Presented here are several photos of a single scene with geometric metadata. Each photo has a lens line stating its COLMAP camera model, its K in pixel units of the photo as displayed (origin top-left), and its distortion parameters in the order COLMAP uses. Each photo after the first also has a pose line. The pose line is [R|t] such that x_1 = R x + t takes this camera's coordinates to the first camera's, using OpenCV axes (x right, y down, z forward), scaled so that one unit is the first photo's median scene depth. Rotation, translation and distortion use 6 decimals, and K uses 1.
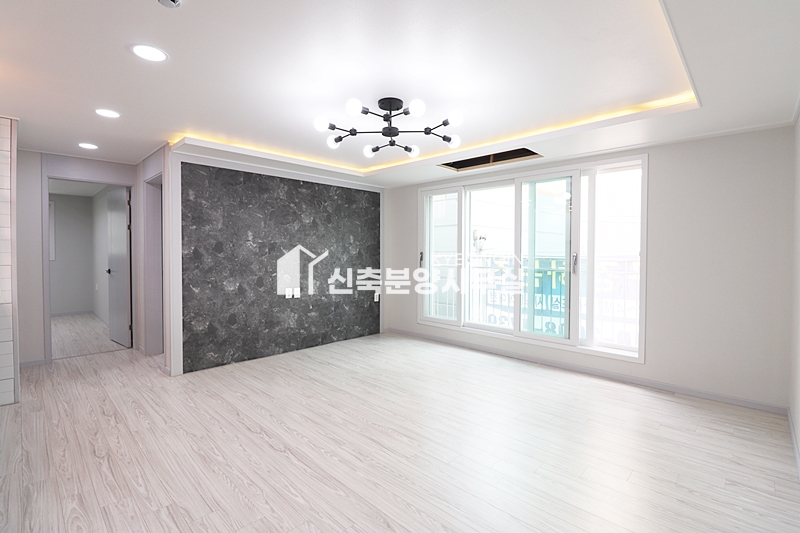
lens RADIAL K [[368.3, 0, 382.9], [0, 368.3, 263.3], [0, 0, 1]] dist [-0.009052, -0.007671]
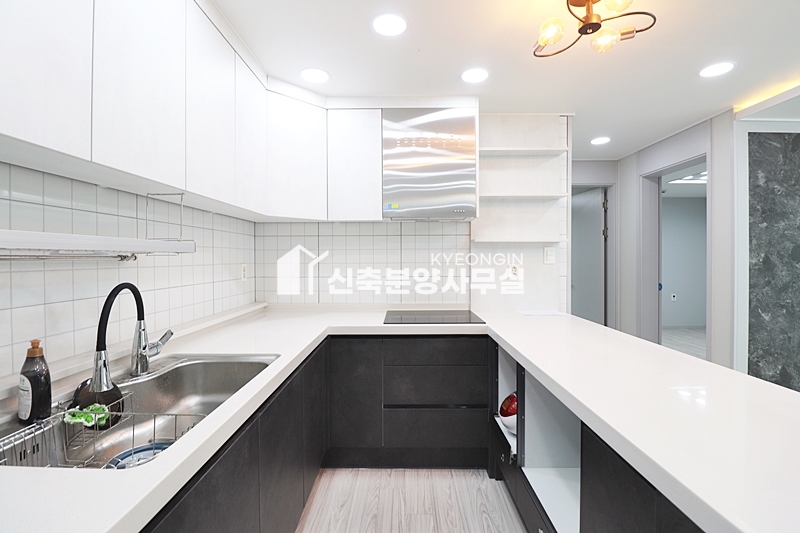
lens RADIAL K [[368.3, 0, 397.5], [0, 368.3, 266.5], [0, 0, 1]] dist [-0.009052, -0.007671]
pose [[0.696942, 0.004509, -0.717113, -0.506282], [-0.015875, 0.999832, -0.009142, -0.003147], [0.716952, 0.017755, 0.696897, 0.039390]]
